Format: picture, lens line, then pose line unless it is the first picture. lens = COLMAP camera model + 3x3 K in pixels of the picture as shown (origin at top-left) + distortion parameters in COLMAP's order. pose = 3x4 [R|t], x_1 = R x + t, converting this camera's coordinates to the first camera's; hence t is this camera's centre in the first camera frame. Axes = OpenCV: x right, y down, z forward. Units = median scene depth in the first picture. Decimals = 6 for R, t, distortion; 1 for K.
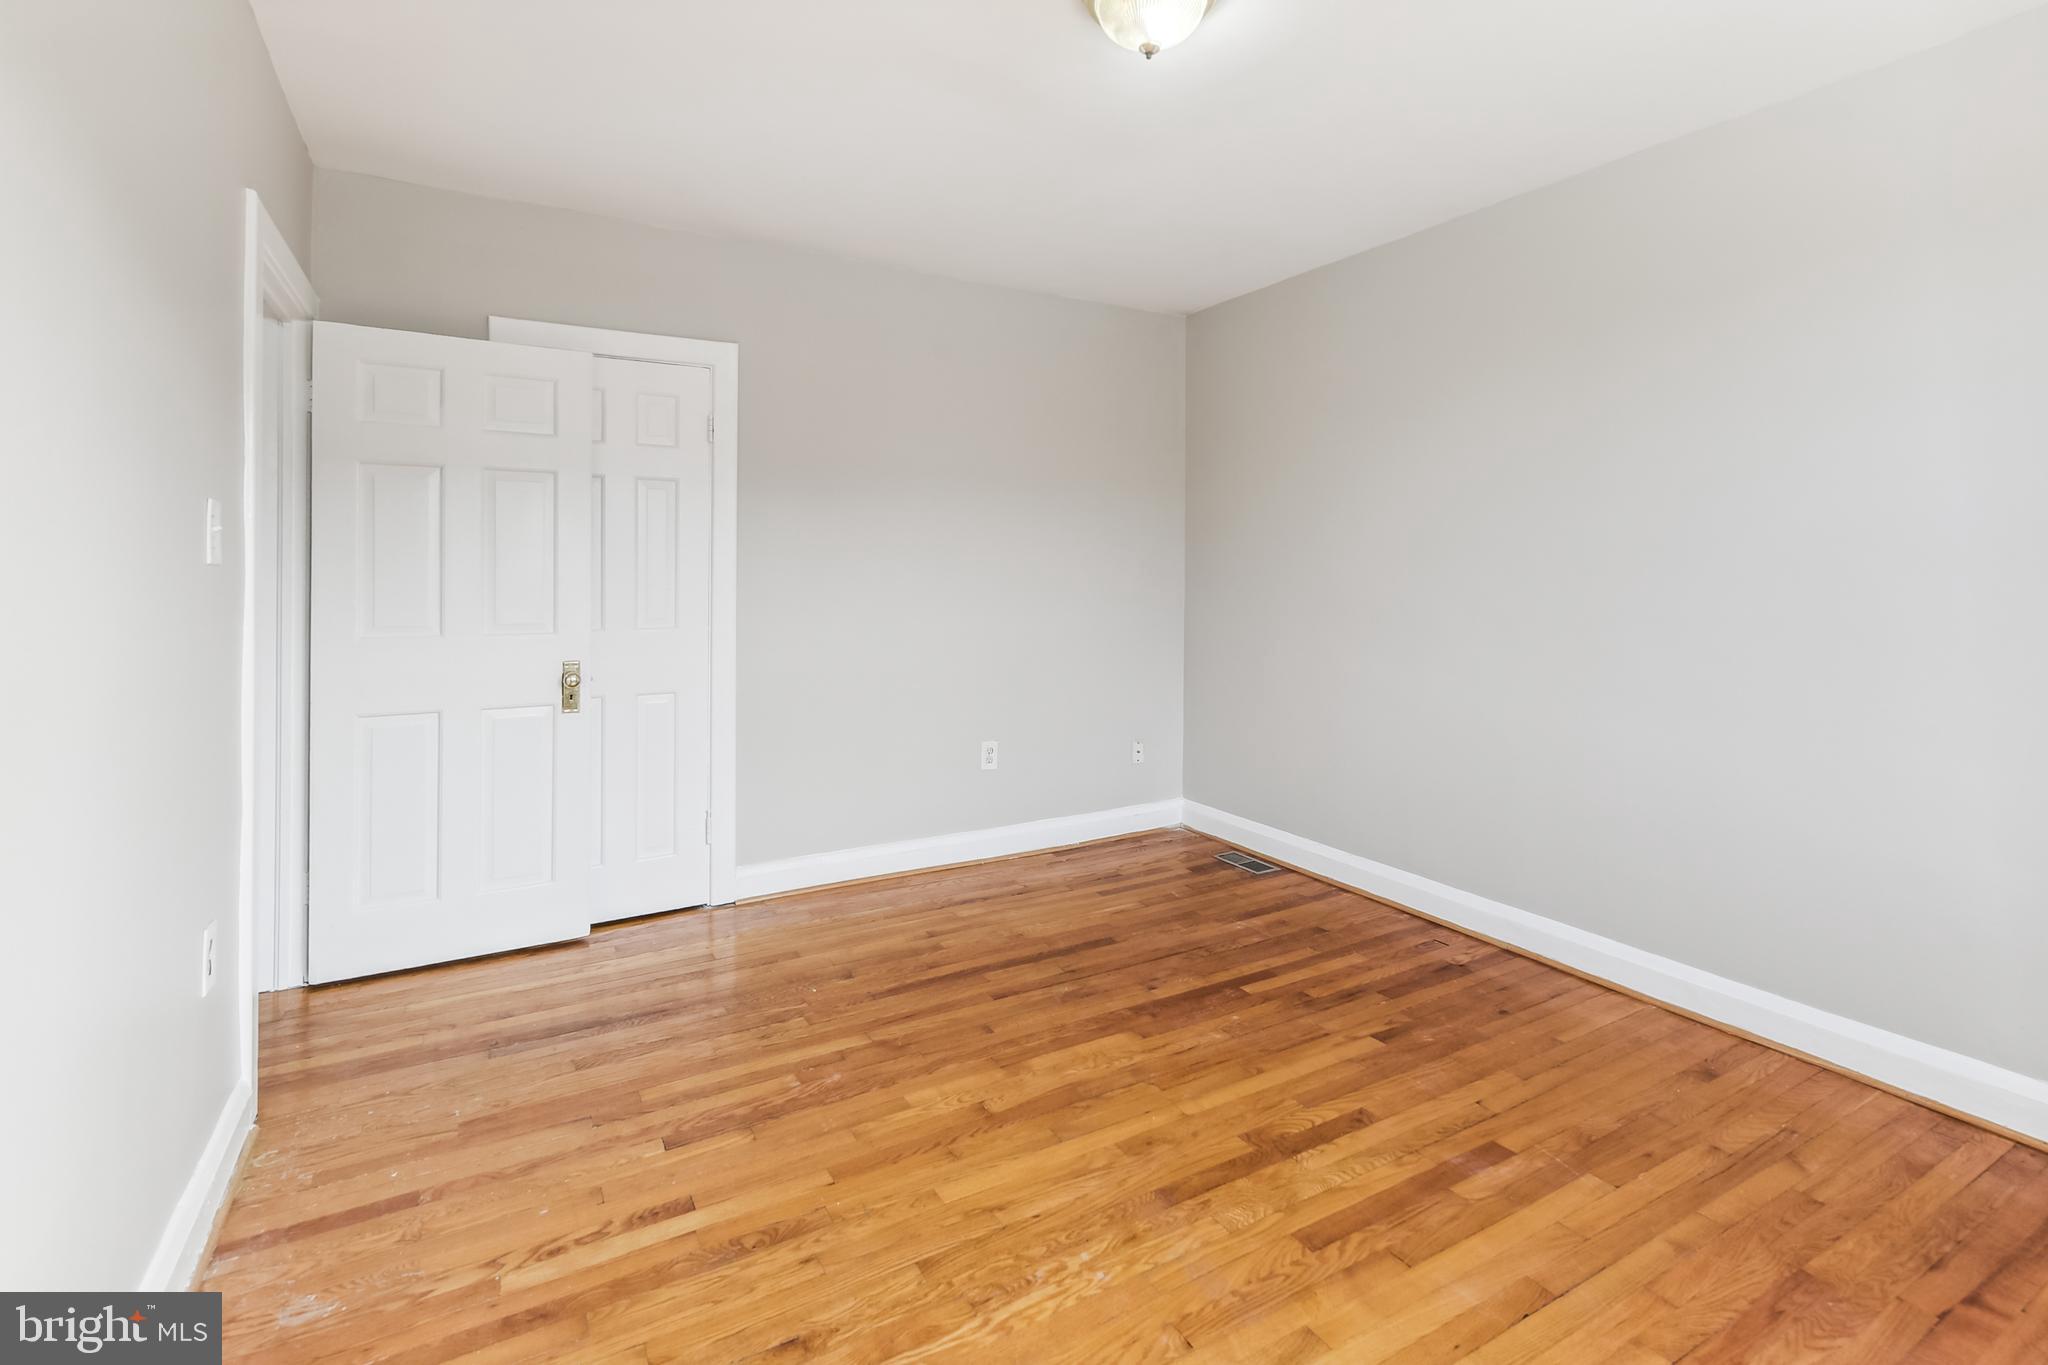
lens RADIAL K [[962.2, 0, 1031.0], [0, 962.2, 562.2], [0, 0, 1]] dist [0.005320, 0.000478]
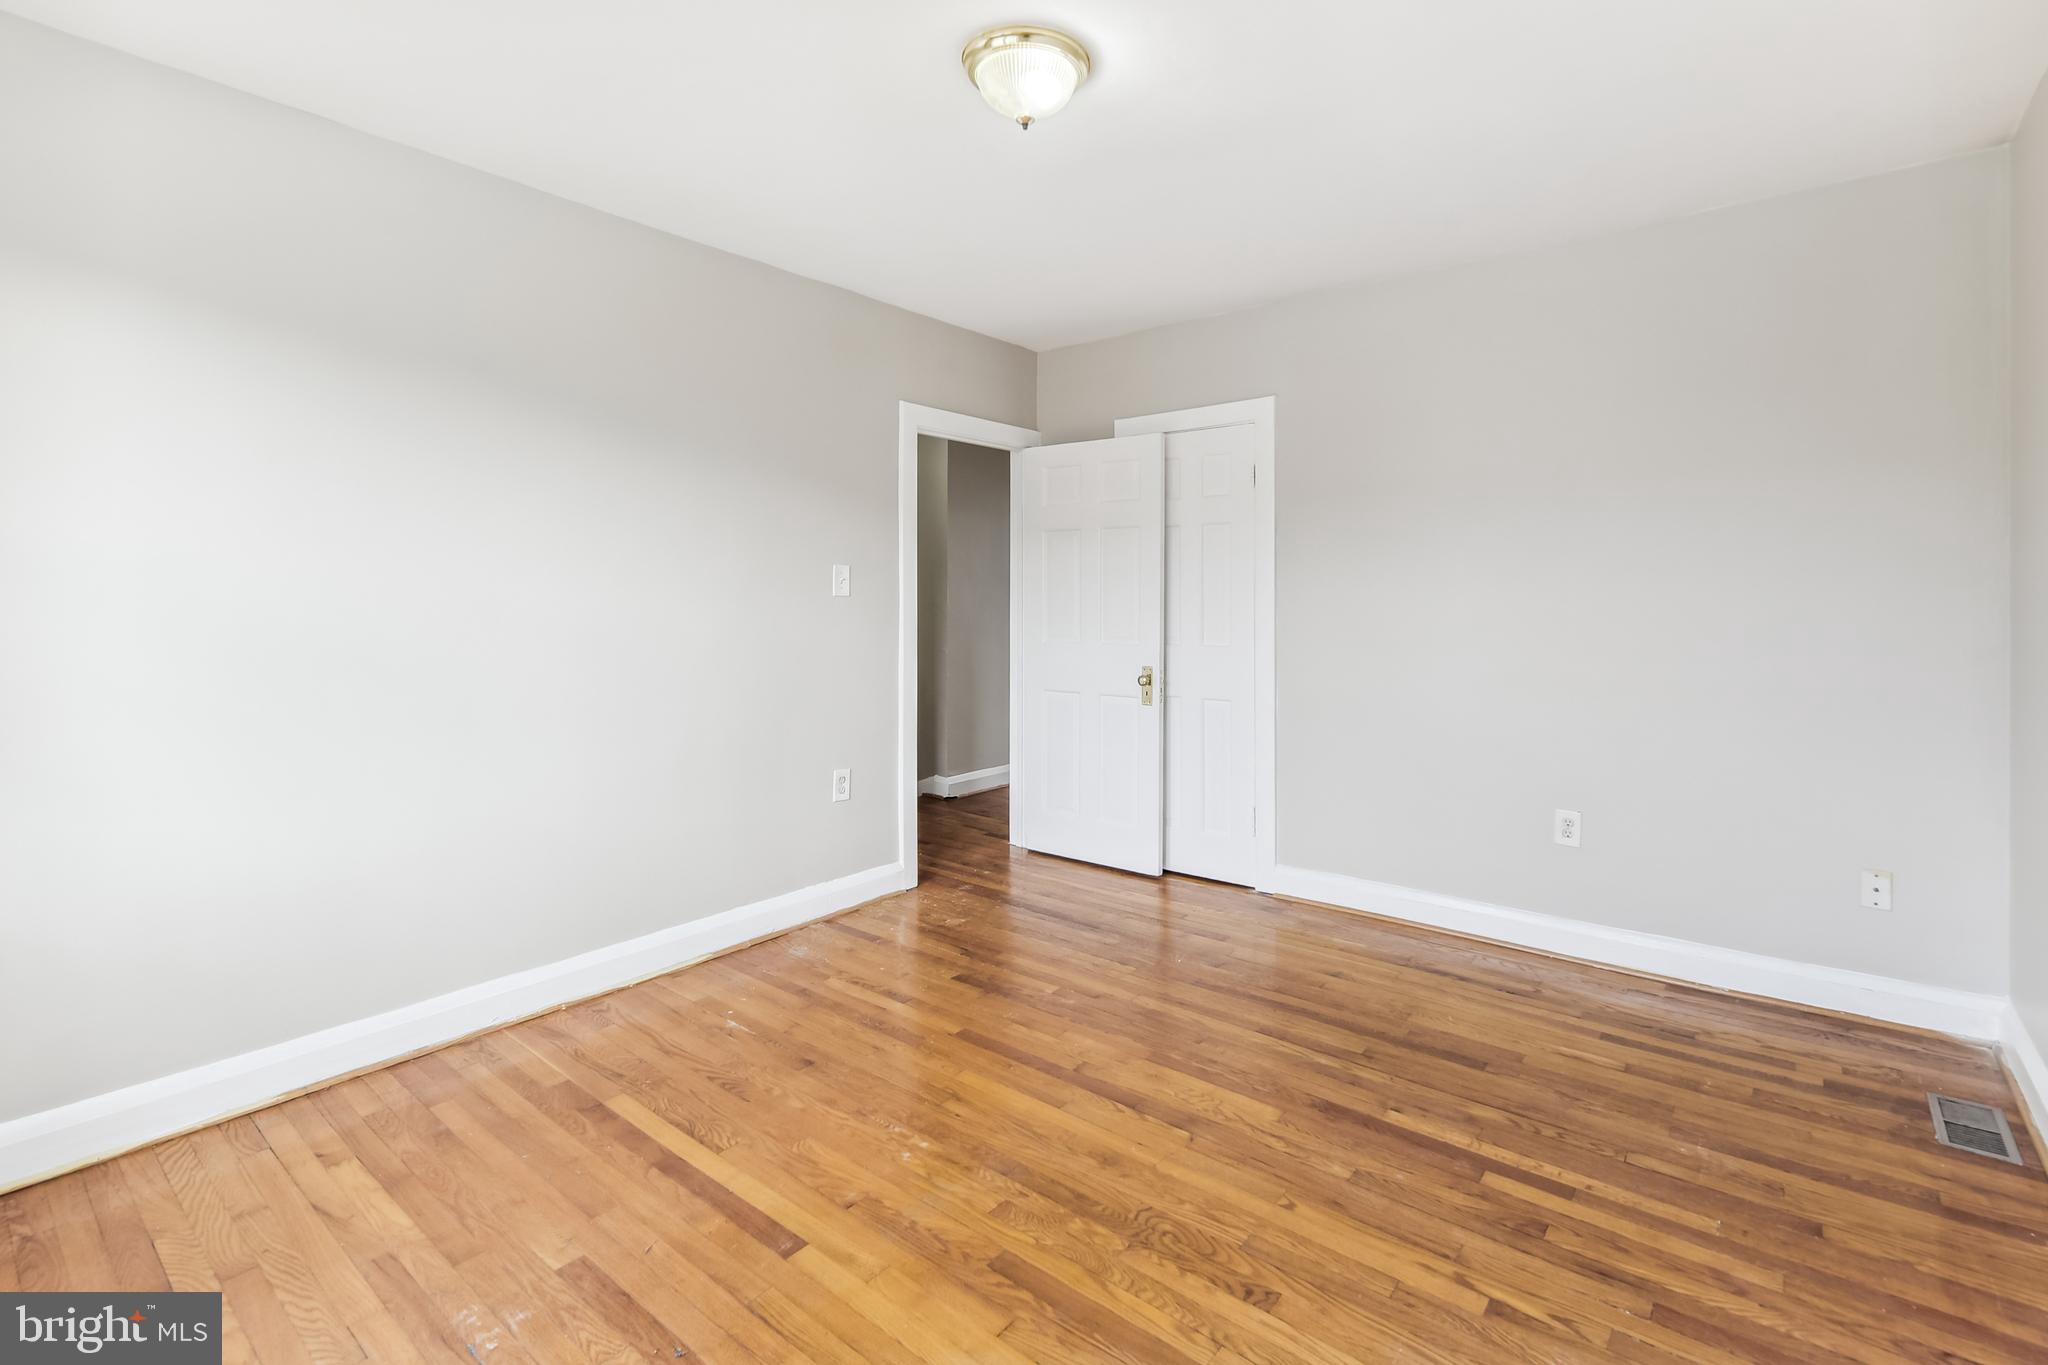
lens RADIAL K [[947.2, 0, 1022.8], [0, 947.2, 588.8], [0, 0, 1]] dist [0.003580, 0.000128]
pose [[0.343781, -0.011622, -0.938978, 0.766048], [0.010113, 0.999911, -0.008674, 0.004584], [0.938995, -0.006514, 0.343868, 0.423681]]
